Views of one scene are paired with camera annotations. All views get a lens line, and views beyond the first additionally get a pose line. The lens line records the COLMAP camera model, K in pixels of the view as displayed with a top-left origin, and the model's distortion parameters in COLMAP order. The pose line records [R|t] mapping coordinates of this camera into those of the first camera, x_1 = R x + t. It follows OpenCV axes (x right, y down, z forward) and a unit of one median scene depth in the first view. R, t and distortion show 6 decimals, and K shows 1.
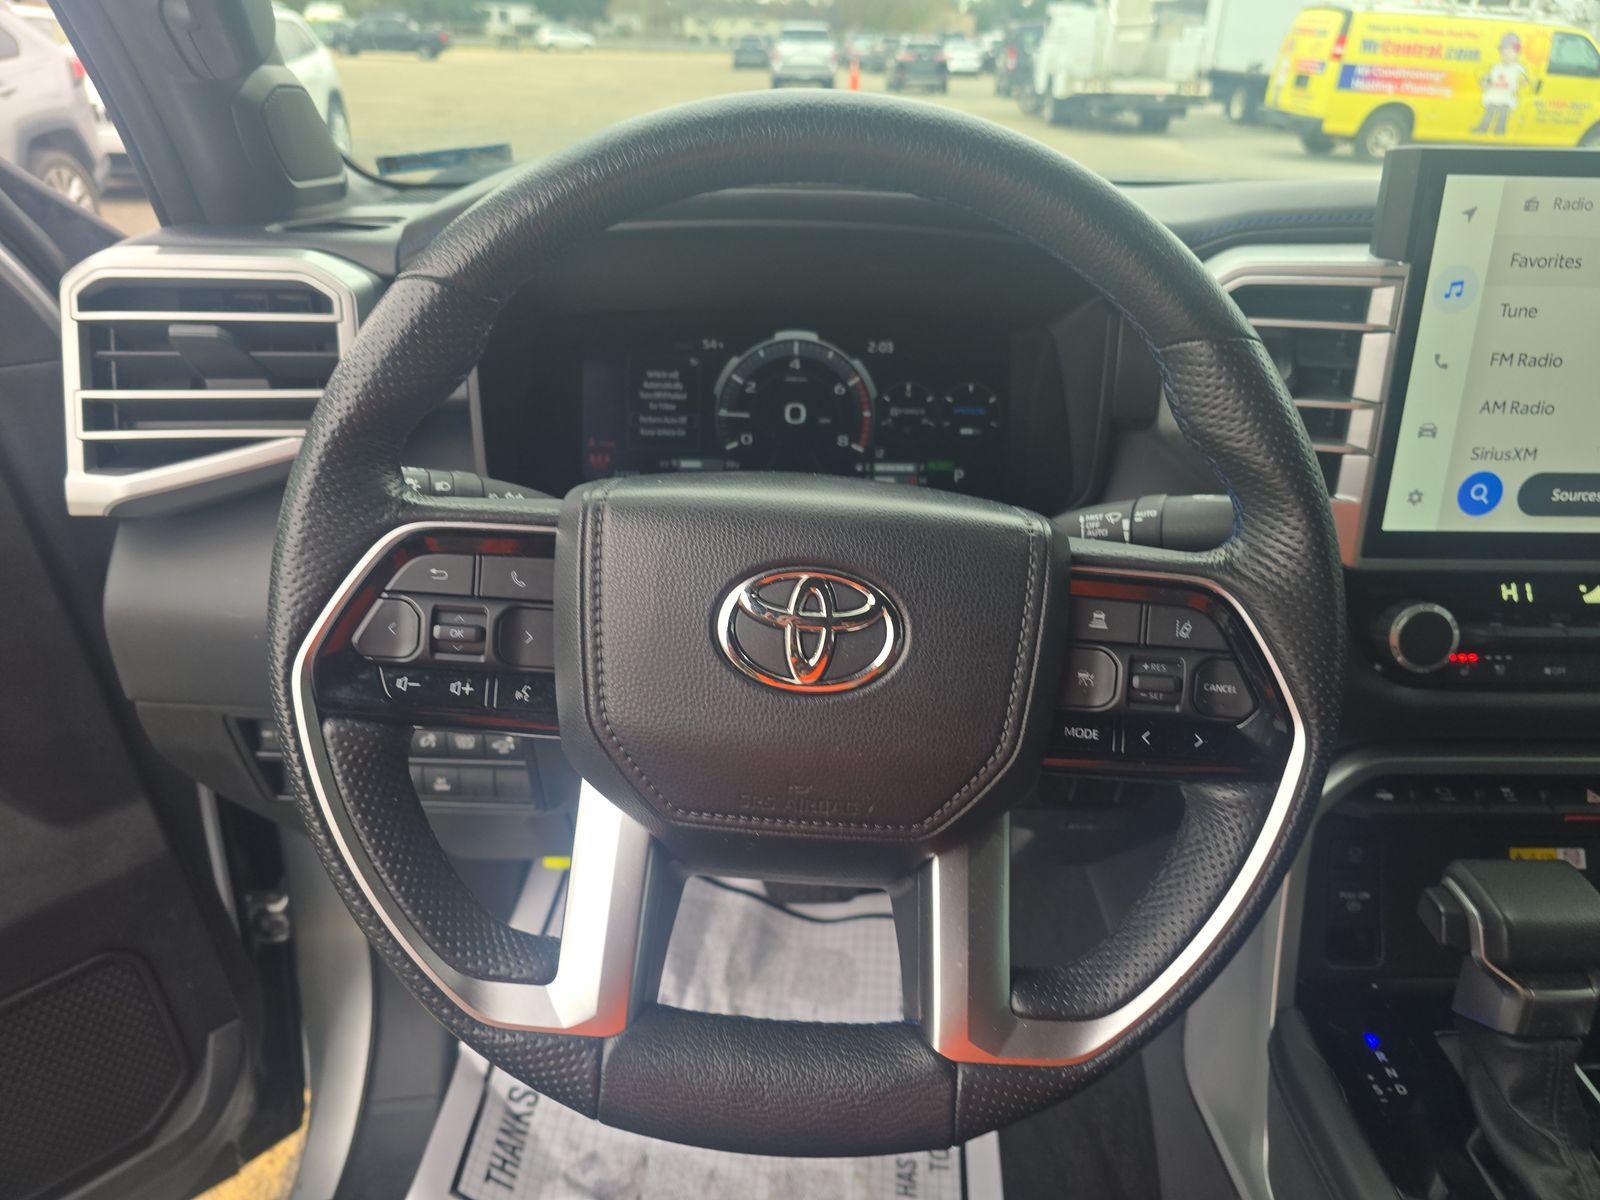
lens RADIAL K [[1097.9, 0, 800.0], [0, 1097.9, 600.0], [0, 0, 1]] dist [-0.006856, -0.007572]
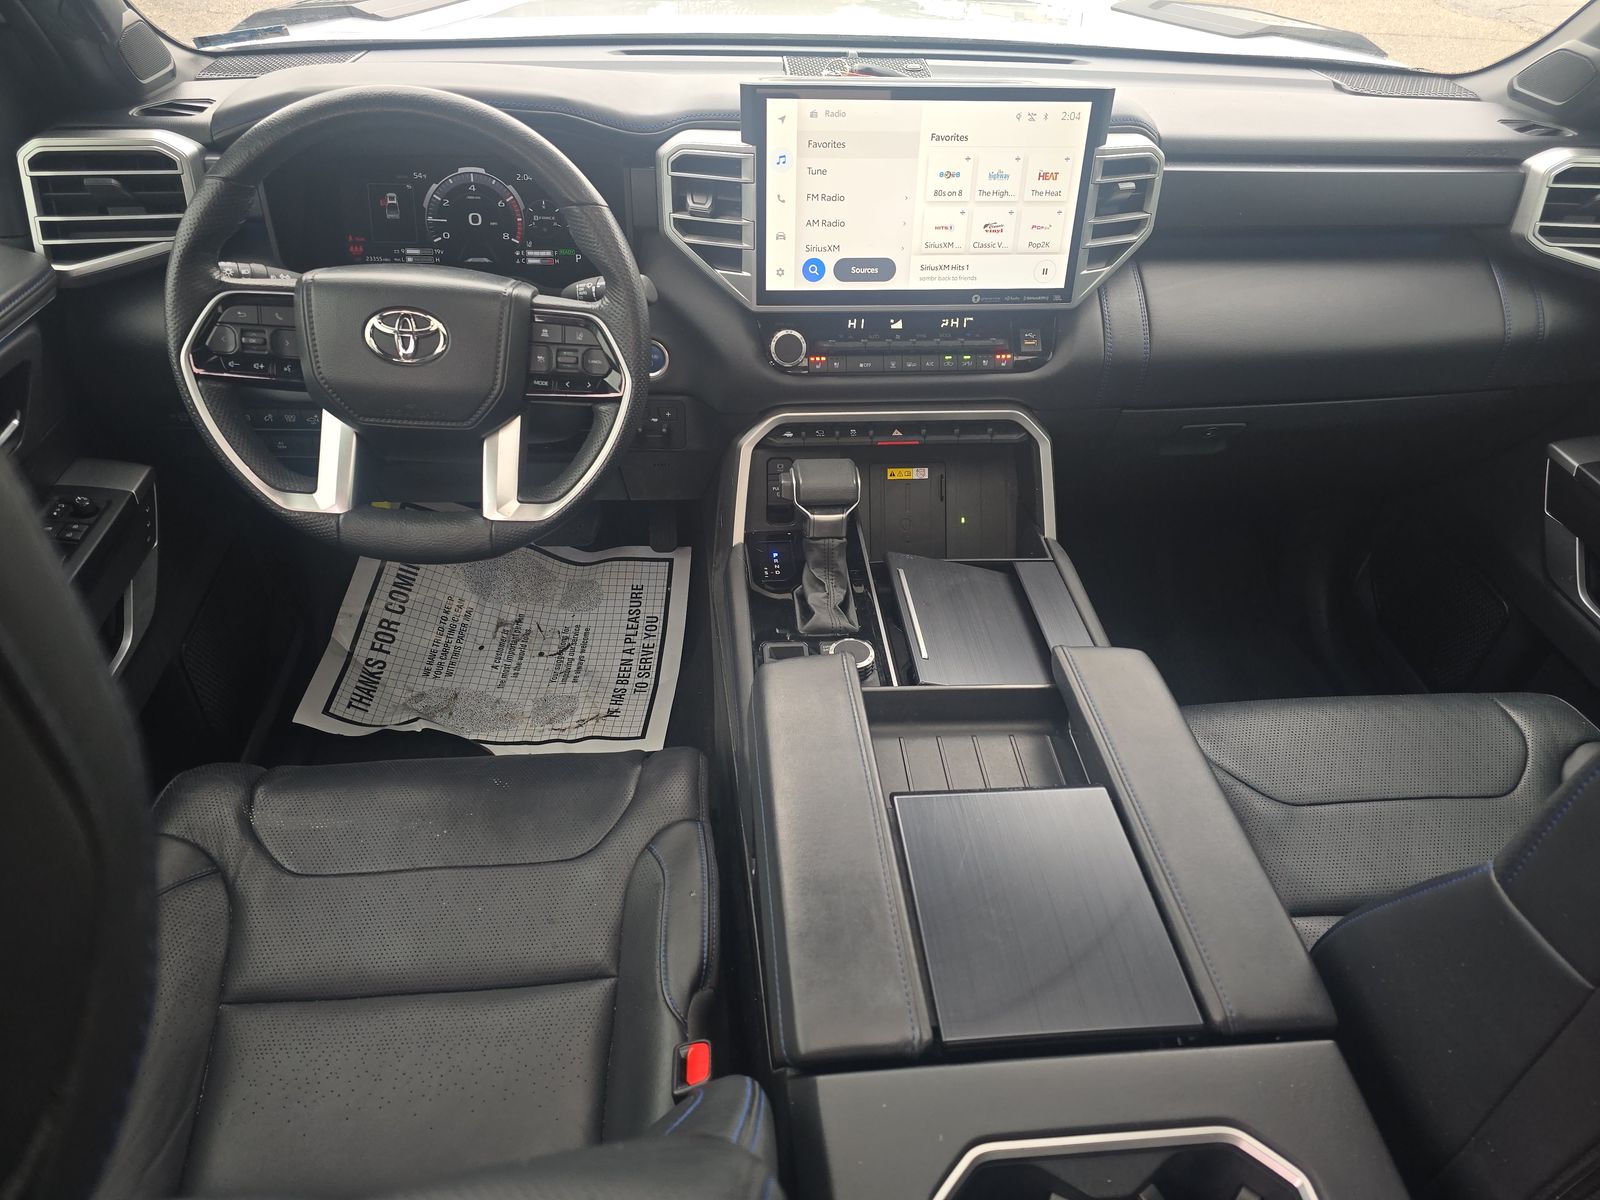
lens RADIAL K [[1043.7, 0, 800.0], [0, 1043.7, 600.0], [0, 0, 1]] dist [0.040455, -0.054083]
pose [[0.995802, -0.034708, 0.084694, 0.408330], [0.014906, 0.974458, 0.224077, 0.054137], [-0.090308, -0.221874, 0.970884, -0.893276]]
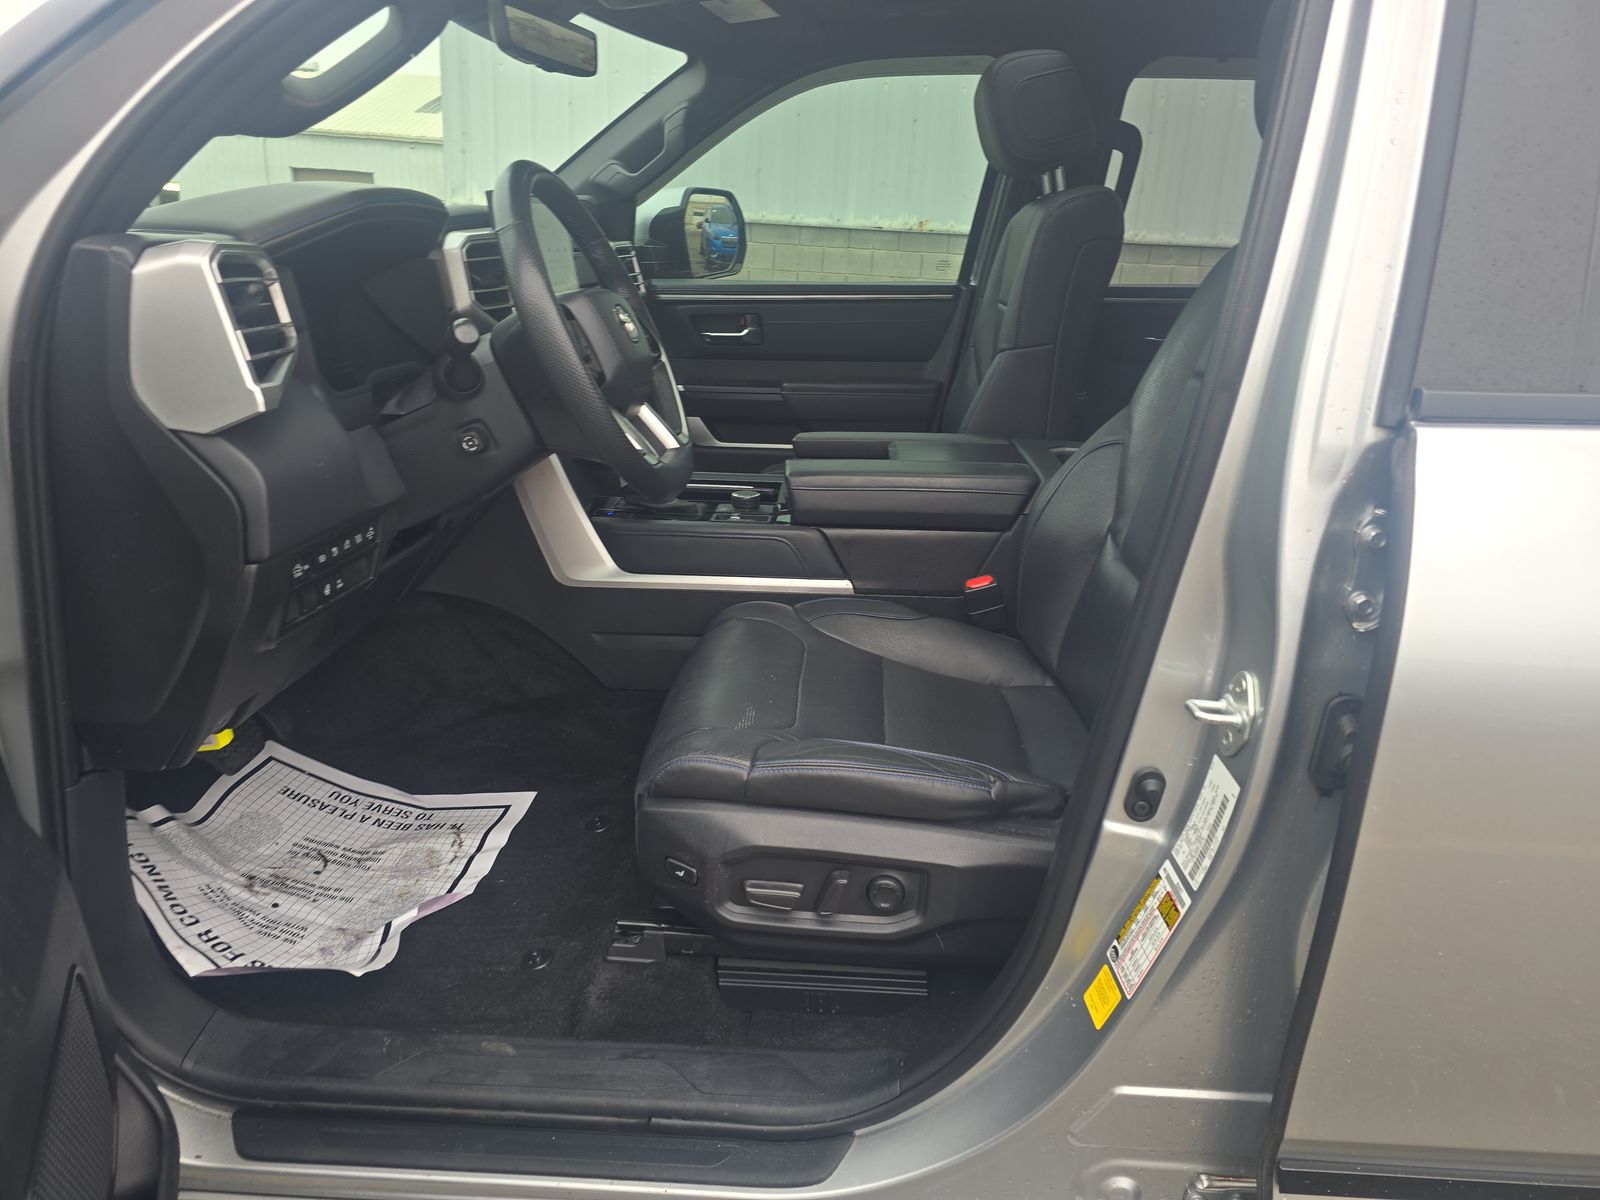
lens RADIAL K [[1097.9, 0, 800.0], [0, 1097.9, 600.0], [0, 0, 1]] dist [-0.006856, -0.007572]
pose [[0.084980, -0.348733, 0.933362, -2.055627], [0.417245, 0.863115, 0.284497, 0.021977], [-0.904812, 0.365264, 0.218854, 0.071274]]
